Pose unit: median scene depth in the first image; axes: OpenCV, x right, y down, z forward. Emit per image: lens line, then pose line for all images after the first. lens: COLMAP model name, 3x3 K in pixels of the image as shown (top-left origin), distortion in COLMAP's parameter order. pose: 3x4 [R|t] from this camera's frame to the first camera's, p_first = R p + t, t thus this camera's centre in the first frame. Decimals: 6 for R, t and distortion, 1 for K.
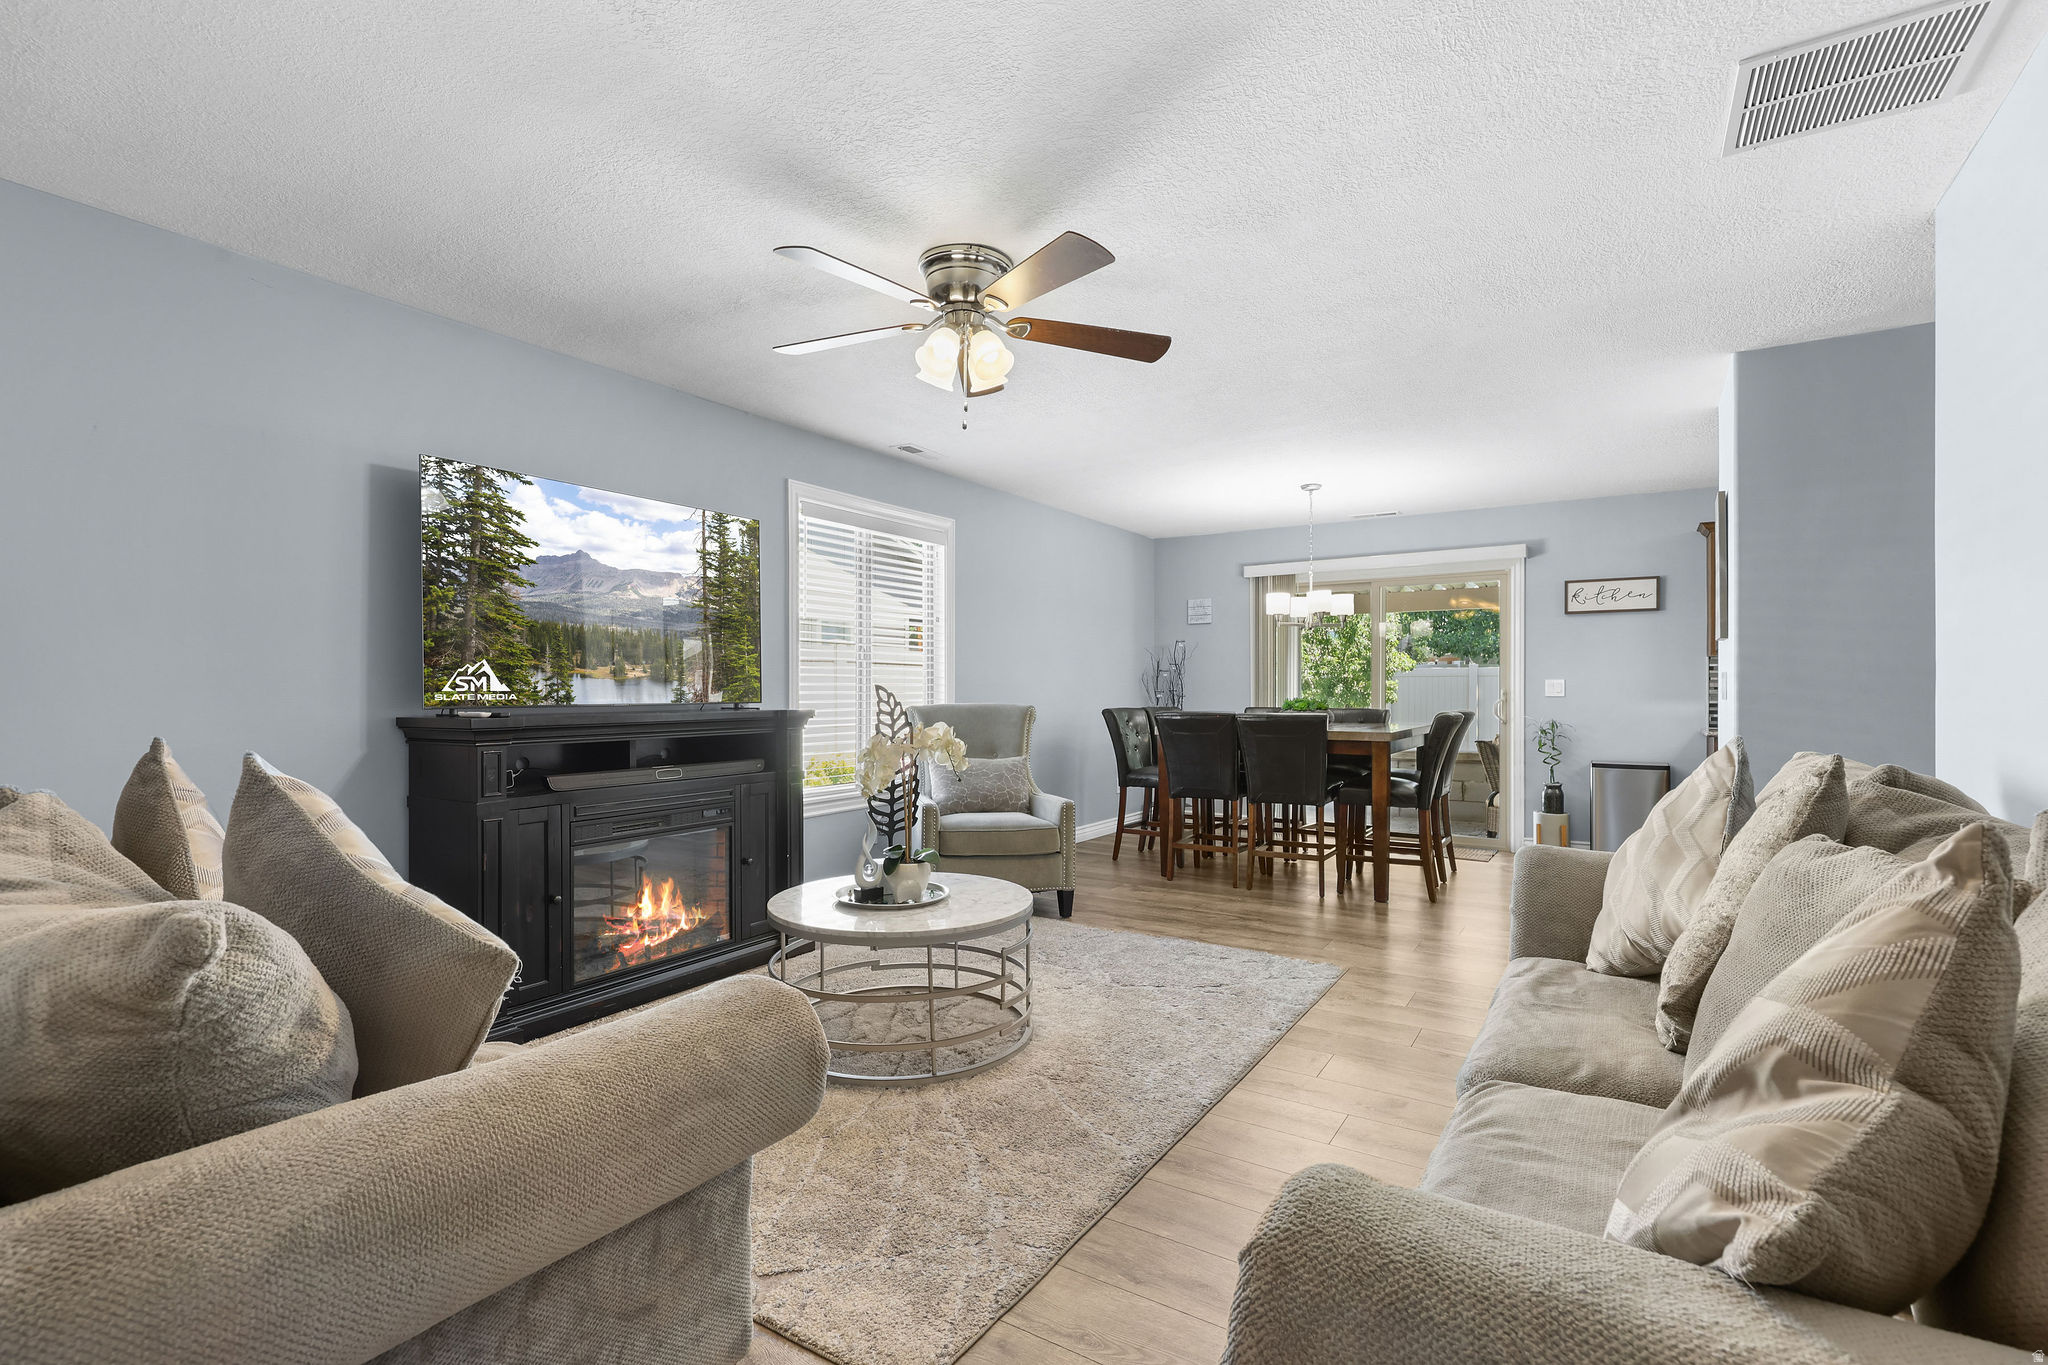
lens RADIAL K [[1026.4, 0, 1029.4], [0, 1026.4, 692.7], [0, 0, 1]] dist [-0.000736, 0.000170]
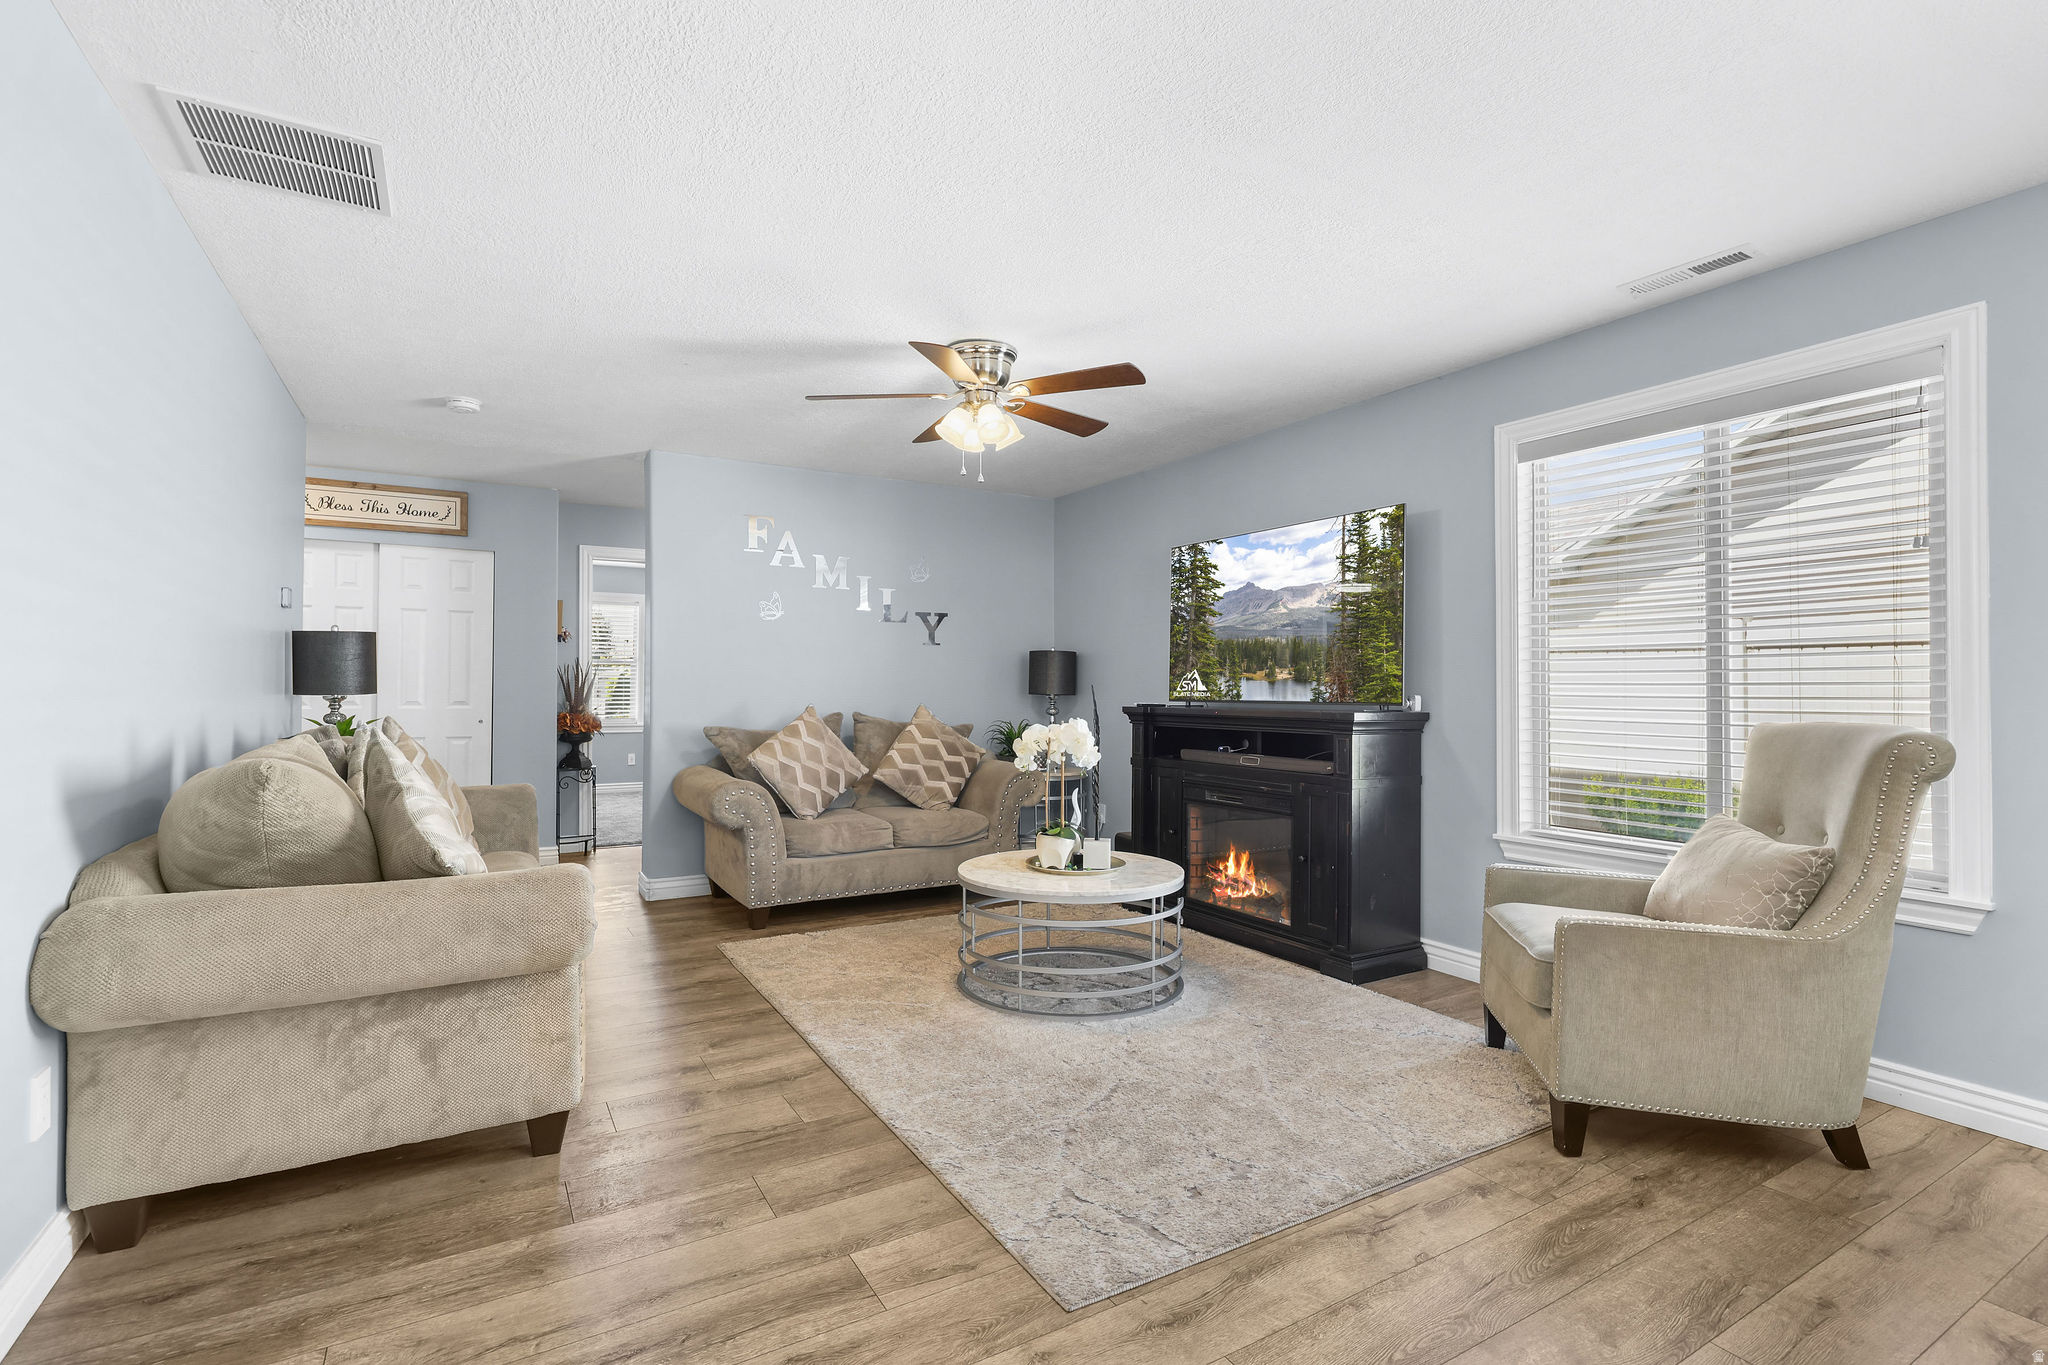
lens RADIAL K [[941.1, 0, 1013.2], [0, 941.1, 681.9], [0, 0, 1]] dist [-0.004429, 0.000656]
pose [[-0.405300, -0.016273, -0.914039, 0.774076], [-0.011328, 0.999854, -0.012778, 0.006175], [0.914114, 0.005176, -0.405425, 1.217654]]
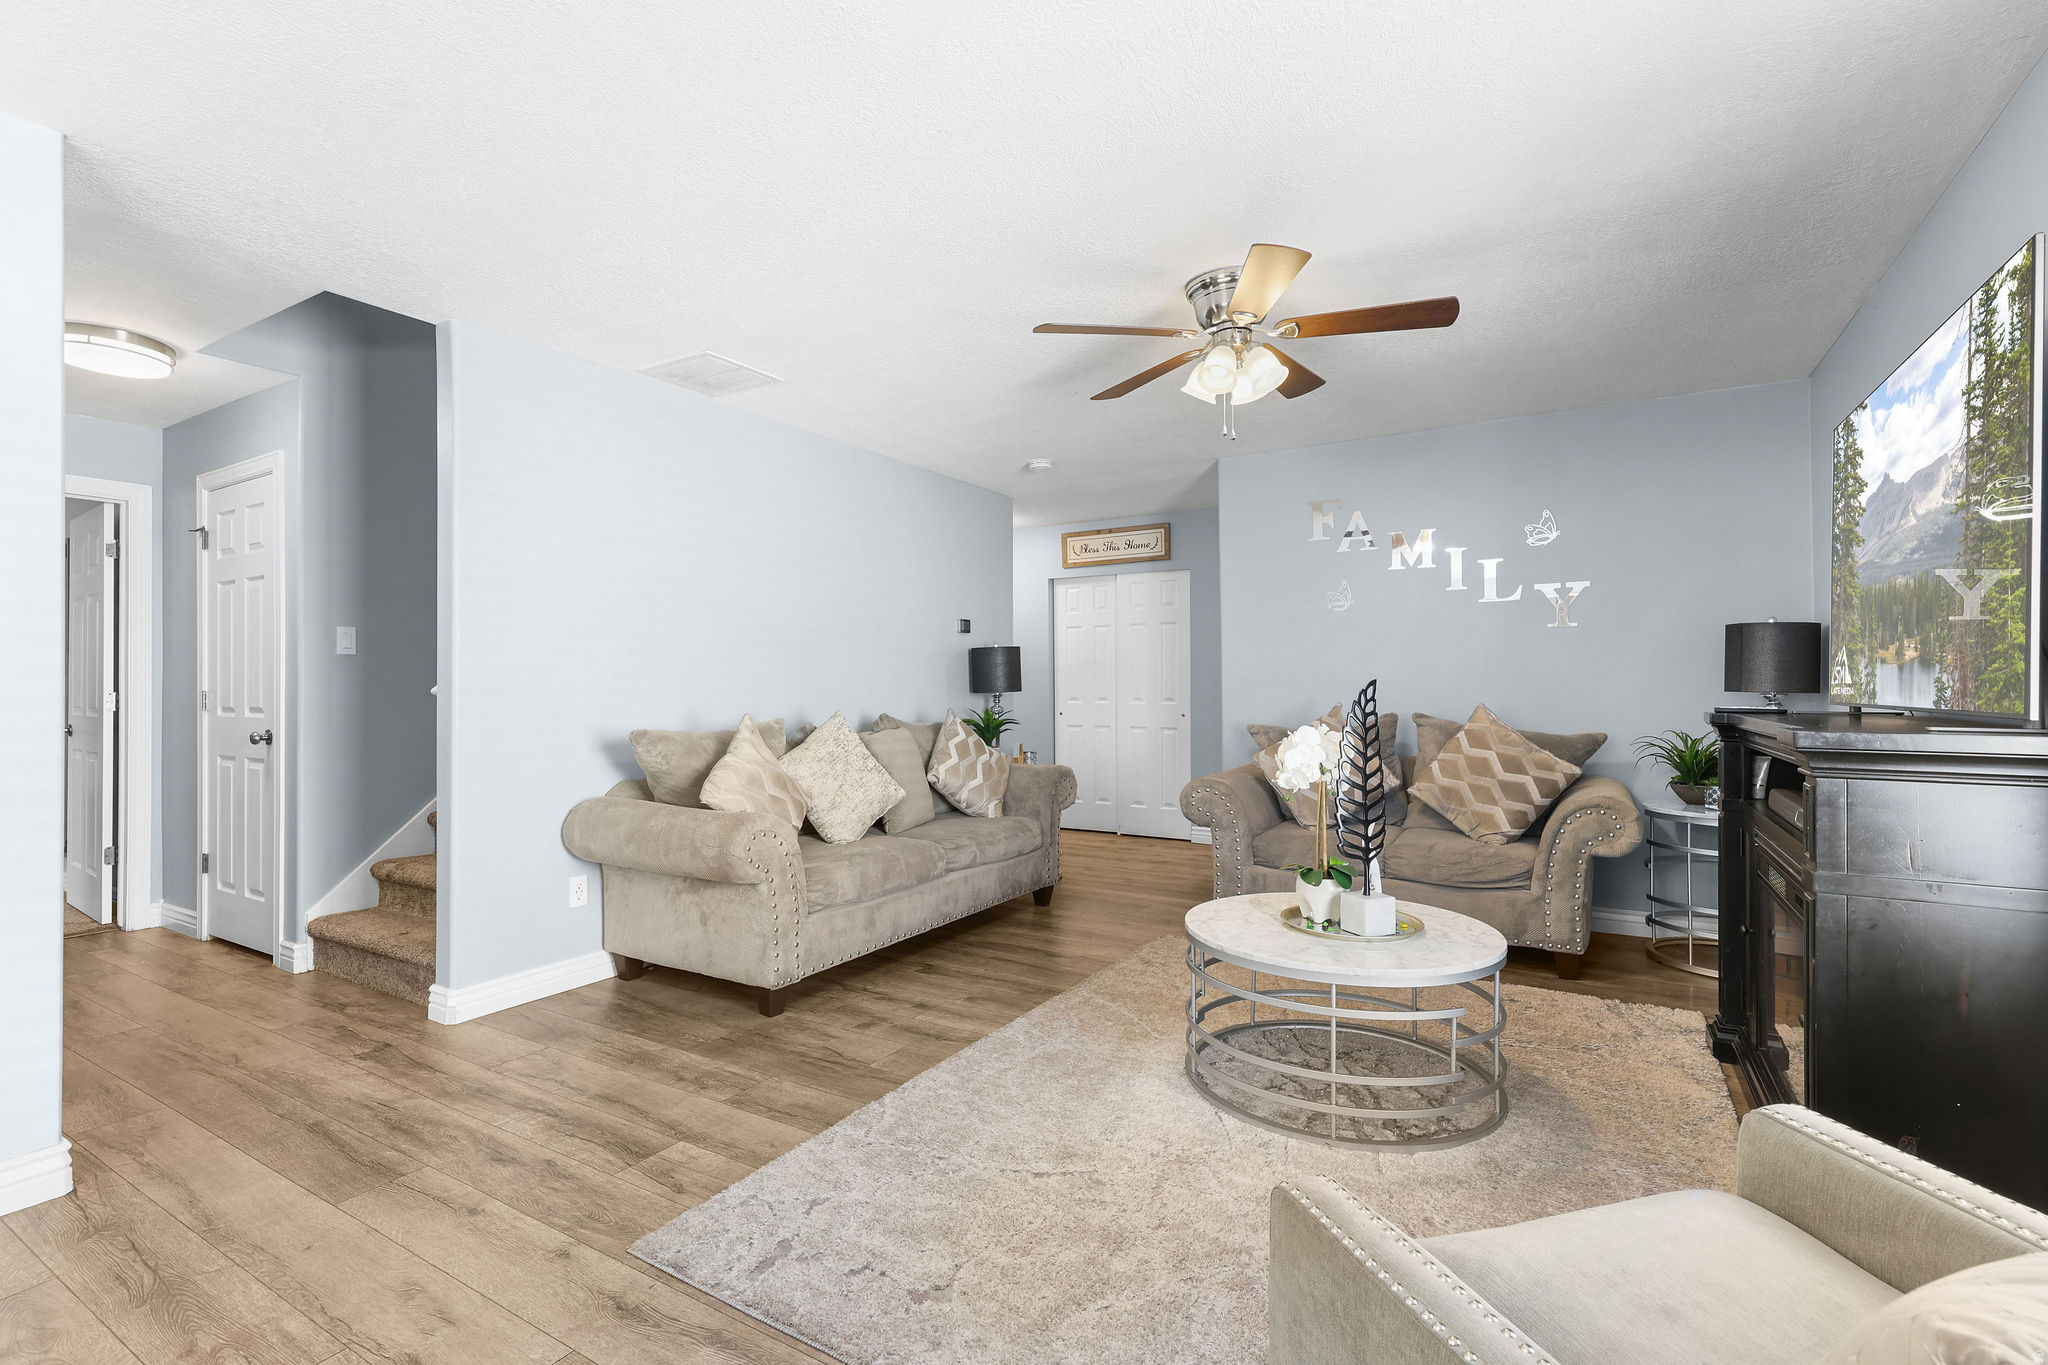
lens RADIAL K [[941.1, 0, 1013.2], [0, 941.1, 681.9], [0, 0, 1]] dist [-0.004429, 0.000656]
pose [[-0.997351, -0.005609, -0.072525, 0.172732], [-0.005474, 0.999983, -0.002063, 0.001544], [0.072535, -0.001660, -0.997364, 1.575457]]
